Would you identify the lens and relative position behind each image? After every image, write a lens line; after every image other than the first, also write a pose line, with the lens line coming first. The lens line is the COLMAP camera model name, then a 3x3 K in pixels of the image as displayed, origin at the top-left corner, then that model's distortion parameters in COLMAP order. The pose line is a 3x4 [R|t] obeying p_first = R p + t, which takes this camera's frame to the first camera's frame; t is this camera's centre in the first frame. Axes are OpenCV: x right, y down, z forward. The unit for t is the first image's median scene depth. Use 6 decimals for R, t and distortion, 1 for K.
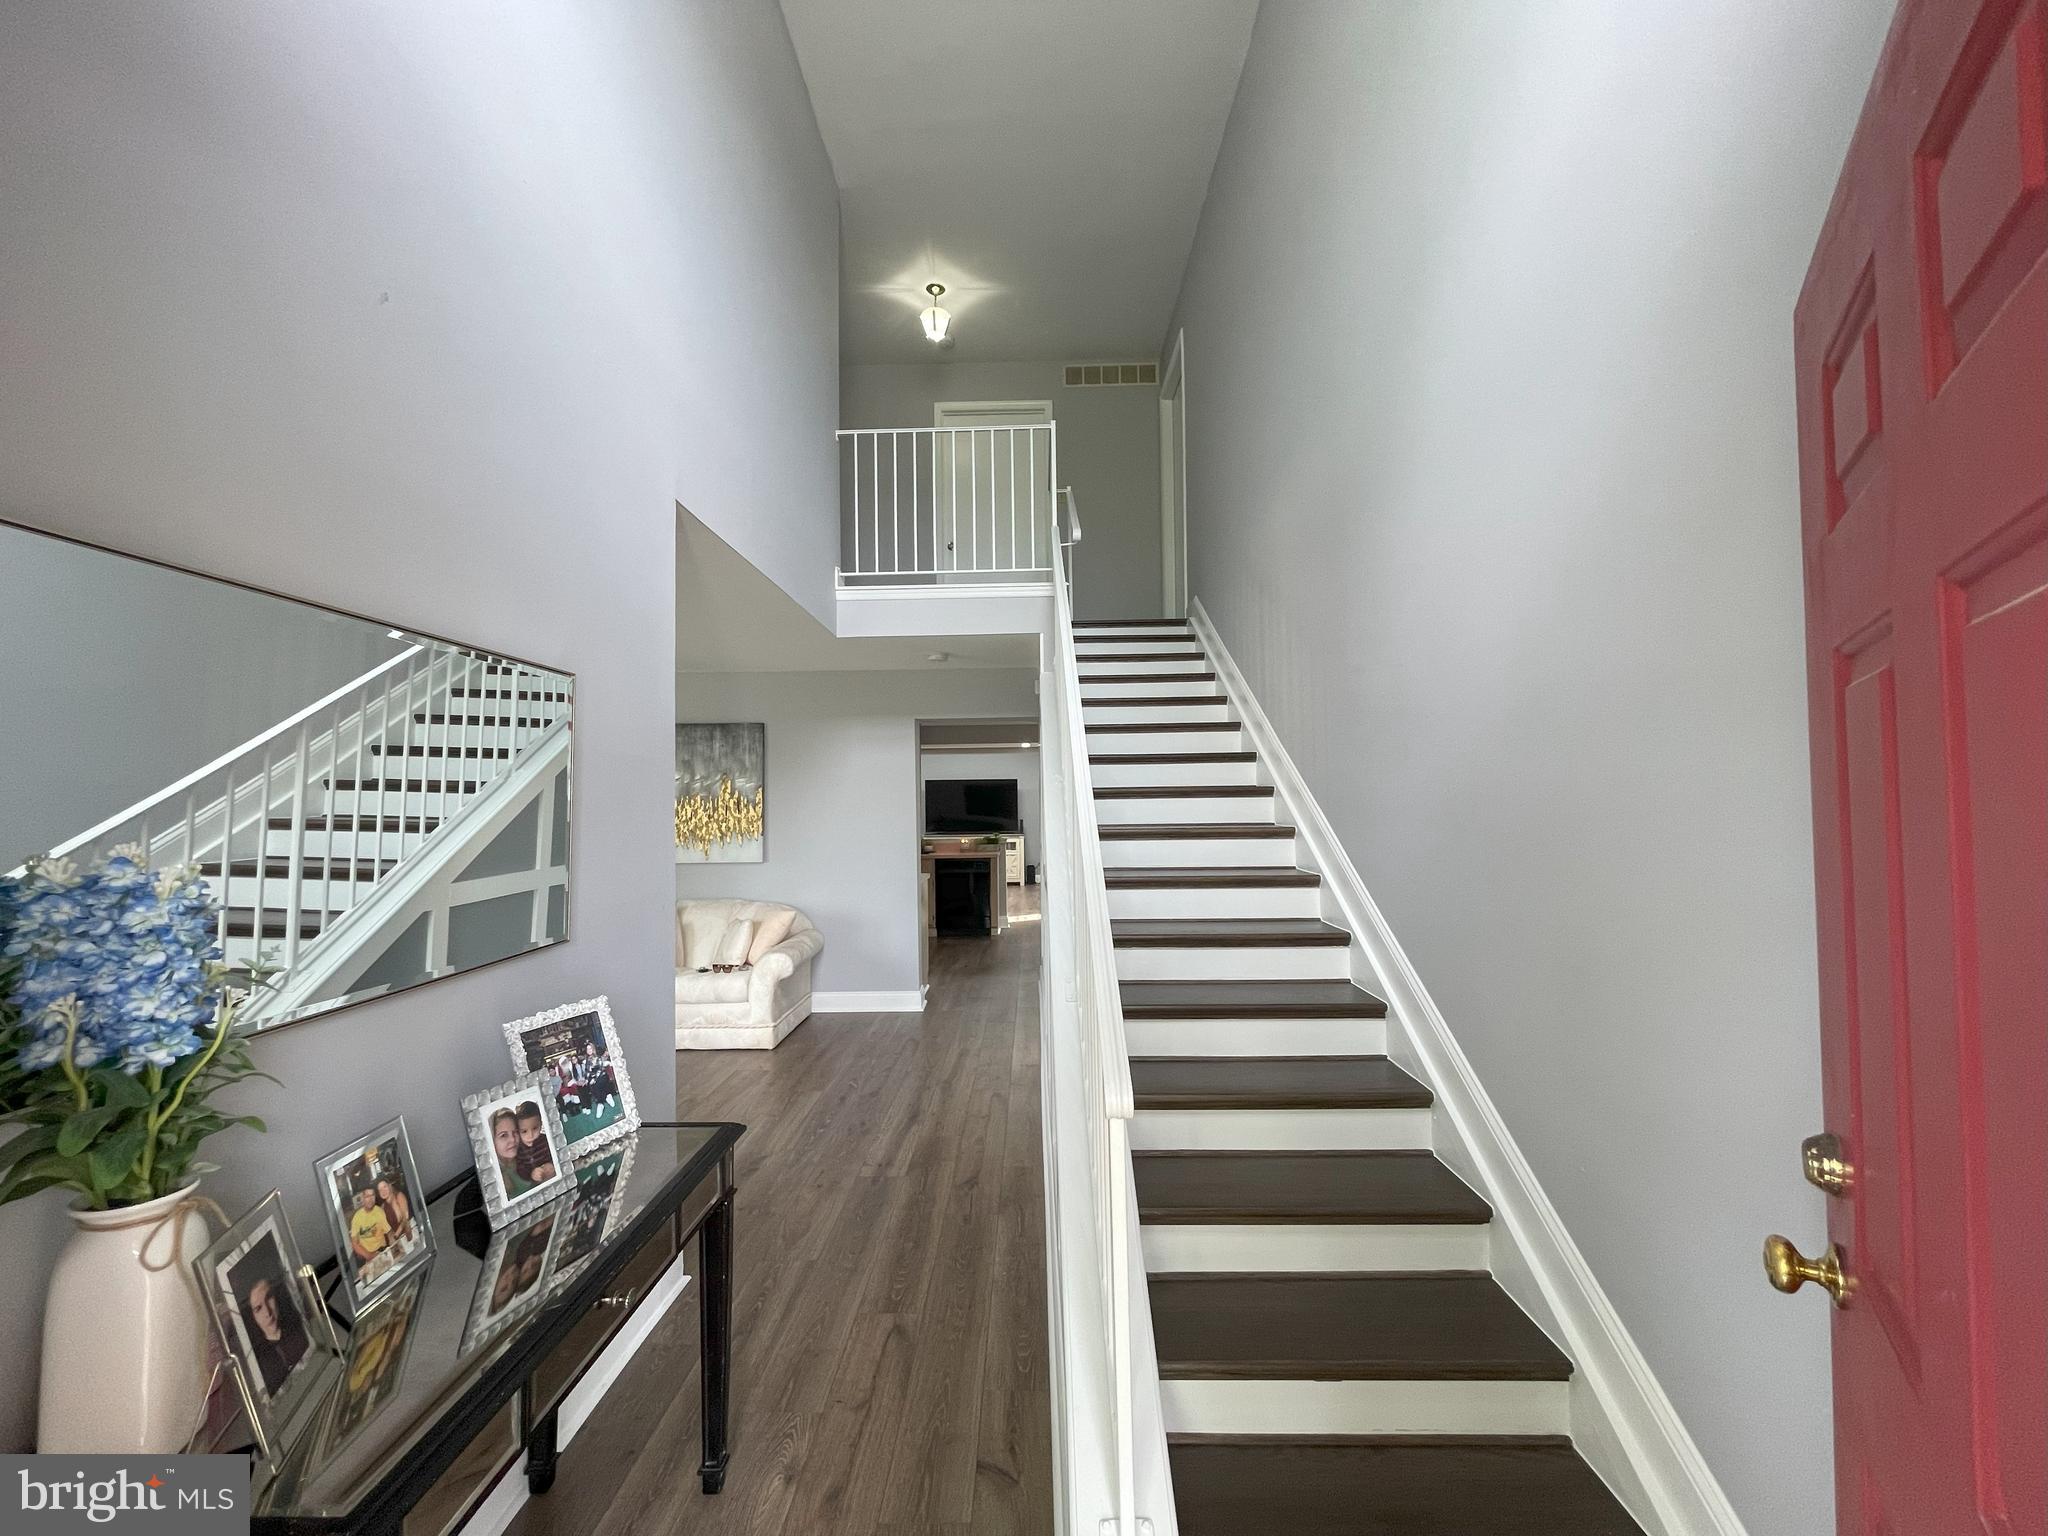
lens RADIAL K [[828.4, 0, 1019.8], [0, 828.4, 773.2], [0, 0, 1]] dist [-0.000187, -0.000271]
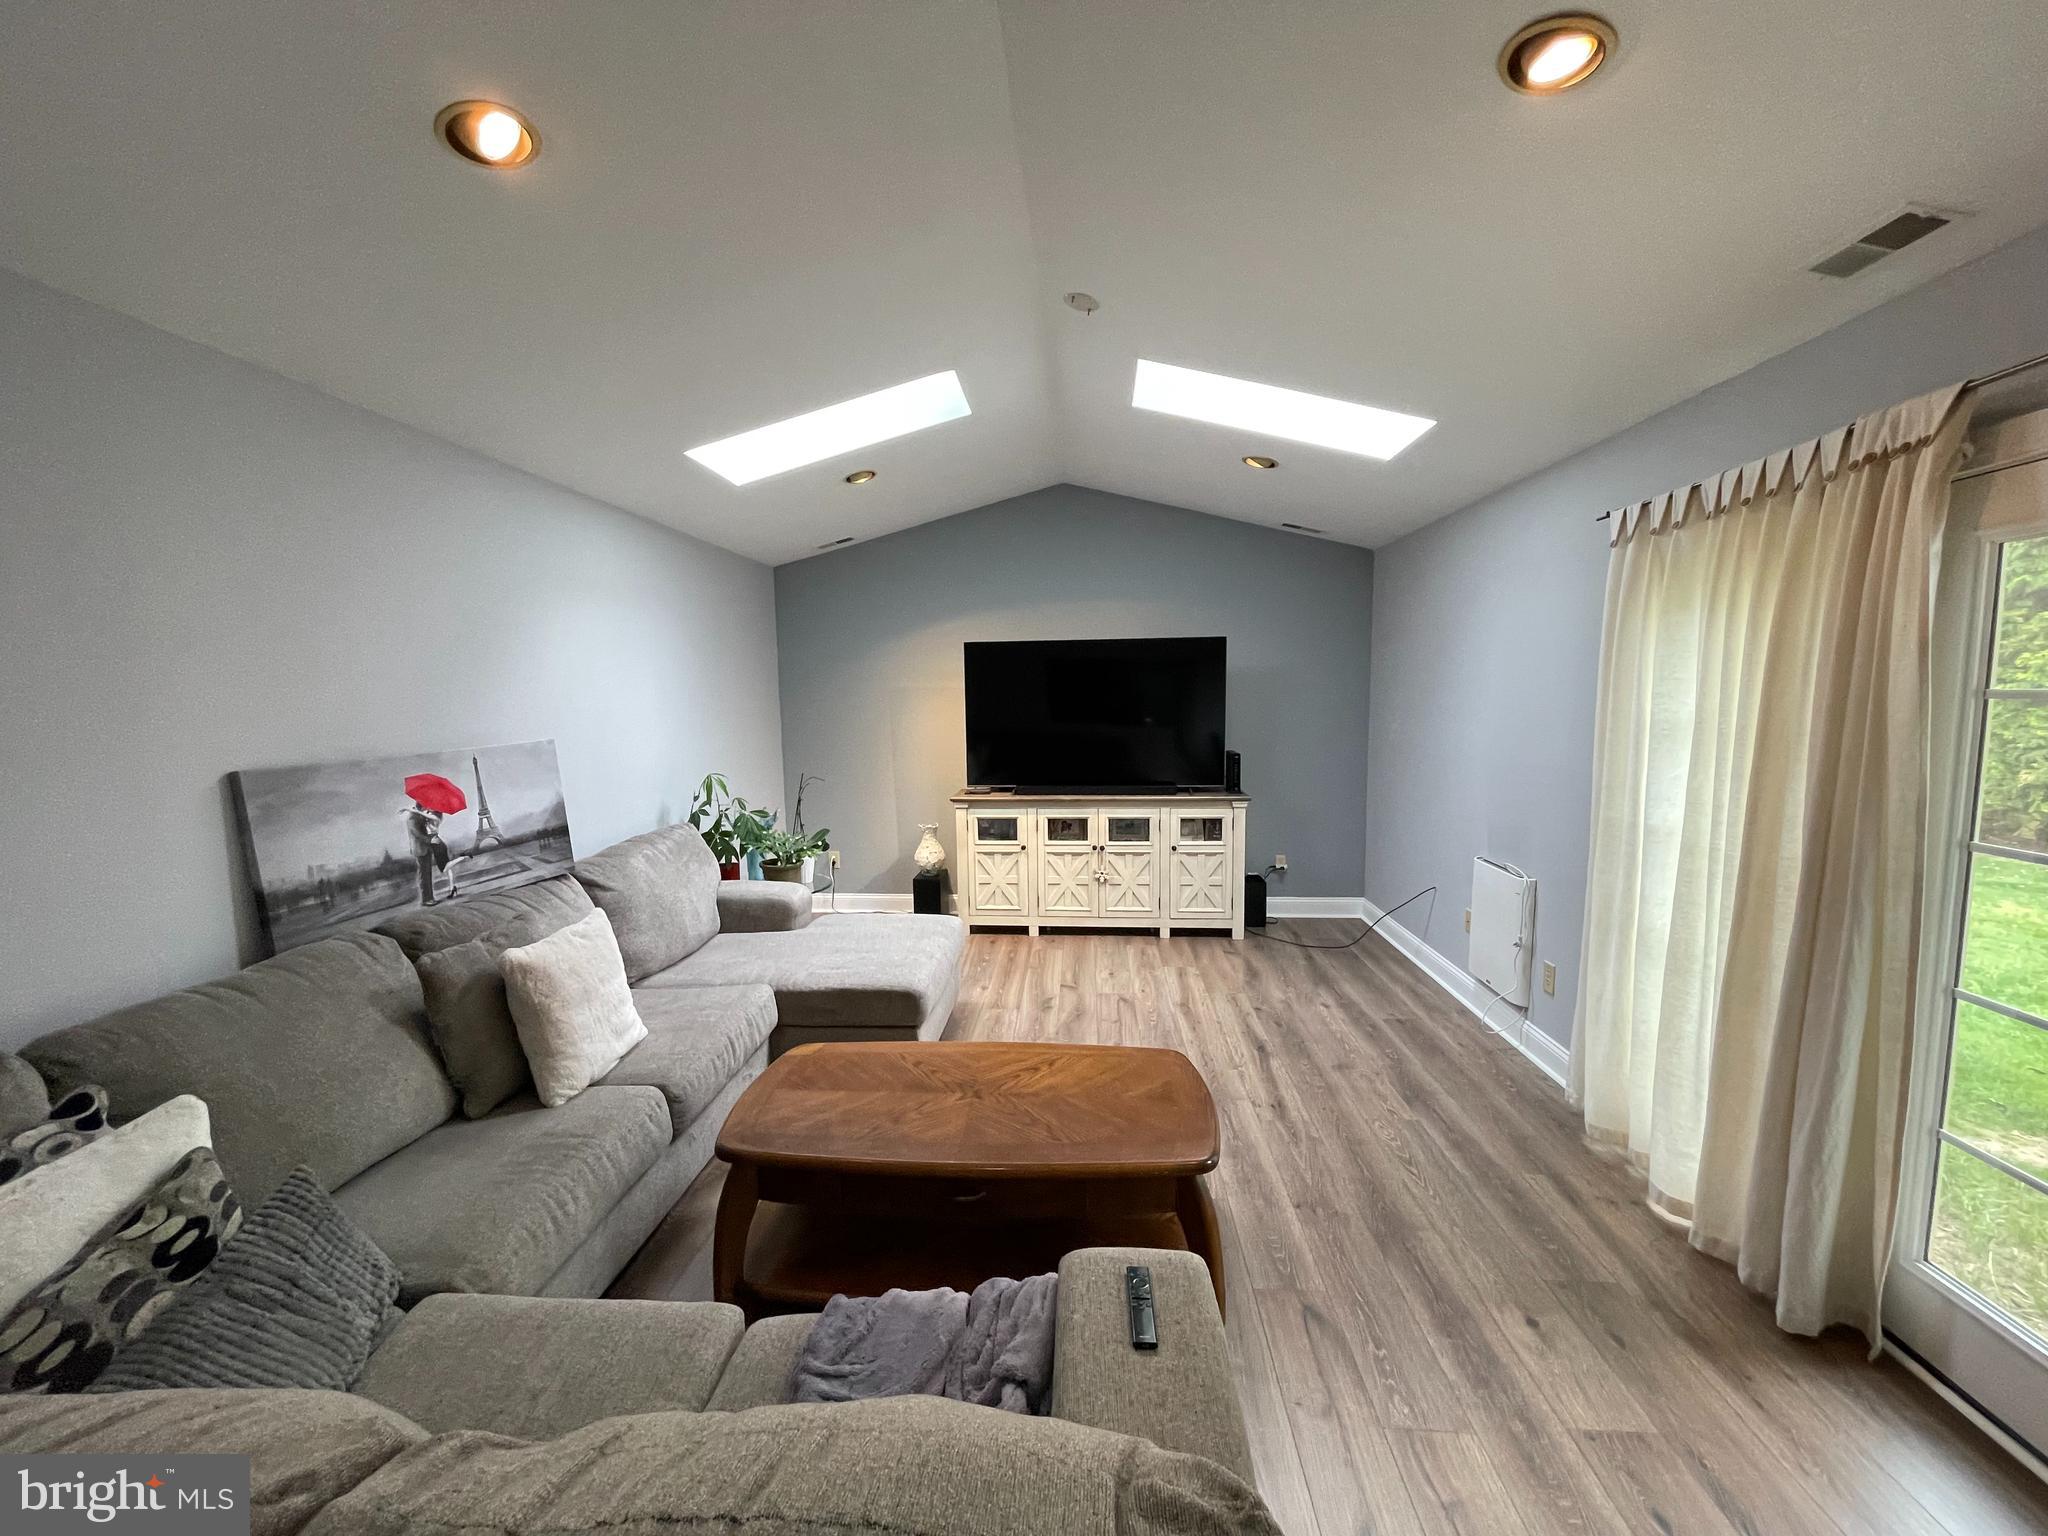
lens RADIAL K [[822.2, 0, 1020.2], [0, 822.2, 783.6], [0, 0, 1]] dist [-0.002750, -0.000281]
pose [[0.998774, 0.006679, -0.049040, -0.198430], [0.000583, 0.989195, 0.146606, 0.048662], [0.049489, -0.146455, 0.987979, 1.783557]]
